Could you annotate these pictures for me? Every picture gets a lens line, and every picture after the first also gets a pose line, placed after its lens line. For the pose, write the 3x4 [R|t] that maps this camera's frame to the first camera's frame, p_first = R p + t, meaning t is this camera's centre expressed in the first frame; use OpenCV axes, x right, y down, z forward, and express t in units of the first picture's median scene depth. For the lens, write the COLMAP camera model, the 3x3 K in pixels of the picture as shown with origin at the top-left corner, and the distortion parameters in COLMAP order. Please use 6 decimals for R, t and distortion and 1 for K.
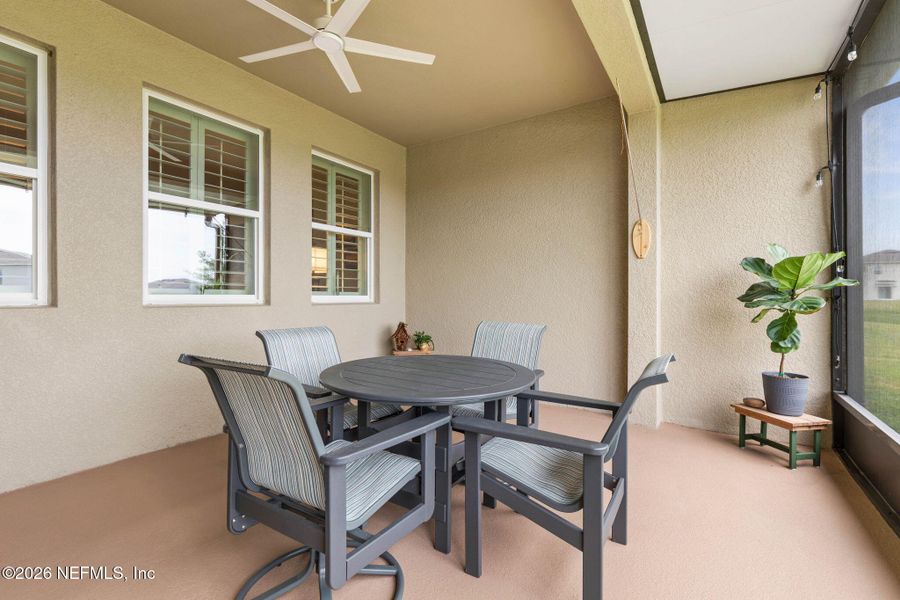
lens RADIAL K [[403.8, 0, 454.5], [0, 403.8, 296.1], [0, 0, 1]] dist [0.001856, -0.000713]
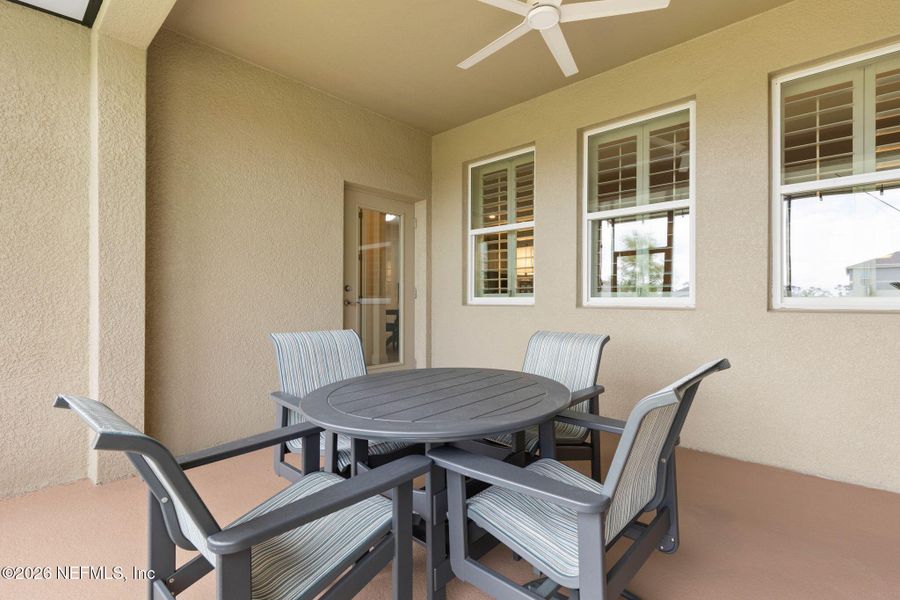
lens RADIAL K [[383.5, 0, 449.6], [0, 383.5, 297.5], [0, 0, 1]] dist [0.001643, -0.000069]
pose [[-0.125867, -0.004236, -0.992038, 0.393881], [0.001946, 0.999988, -0.004516, 0.000992], [0.992045, -0.002499, -0.125857, 0.631230]]
